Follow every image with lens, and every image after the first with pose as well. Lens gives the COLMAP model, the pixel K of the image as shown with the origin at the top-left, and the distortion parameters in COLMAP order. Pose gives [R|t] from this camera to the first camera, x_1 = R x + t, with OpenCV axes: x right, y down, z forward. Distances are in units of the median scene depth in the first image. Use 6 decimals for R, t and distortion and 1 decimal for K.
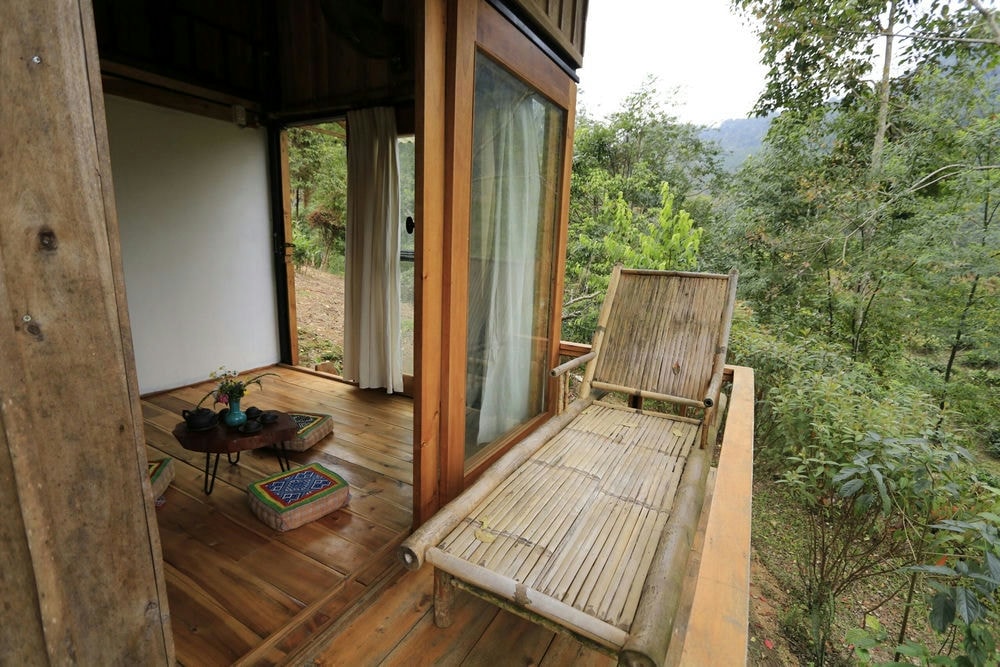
lens RADIAL K [[459.5, 0, 497.7], [0, 459.5, 336.6], [0, 0, 1]] dist [-0.007896, 0.001730]
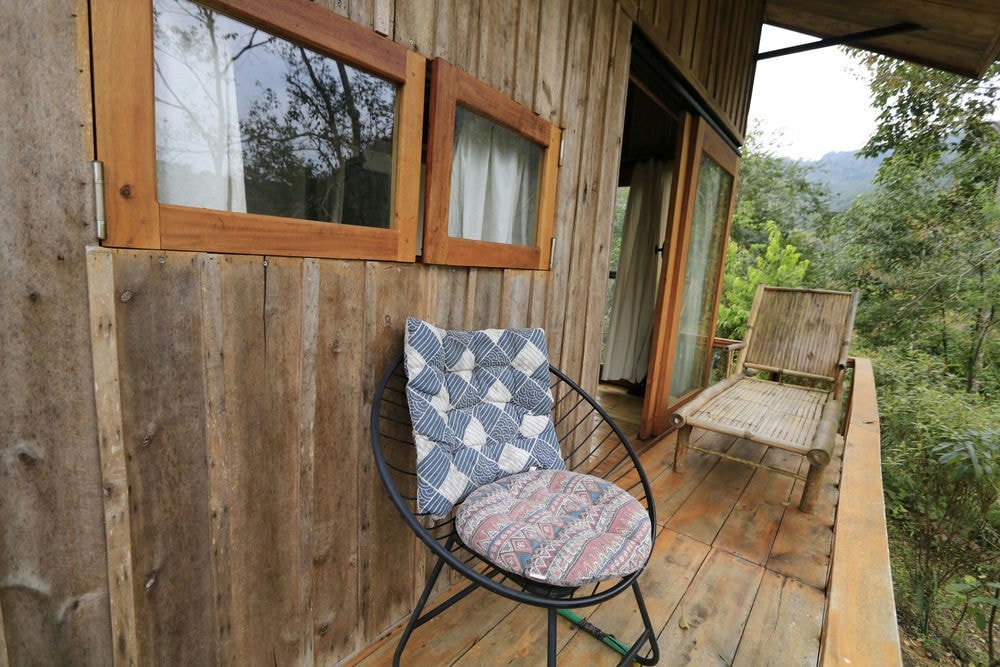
lens RADIAL K [[459.5, 0, 500.2], [0, 459.5, 331.9], [0, 0, 1]] dist [-0.007896, 0.001730]
pose [[0.986719, 0.058086, -0.151697, -0.084466], [-0.068380, 0.995633, -0.063547, 0.037064], [0.147343, 0.073077, 0.986382, -0.132516]]
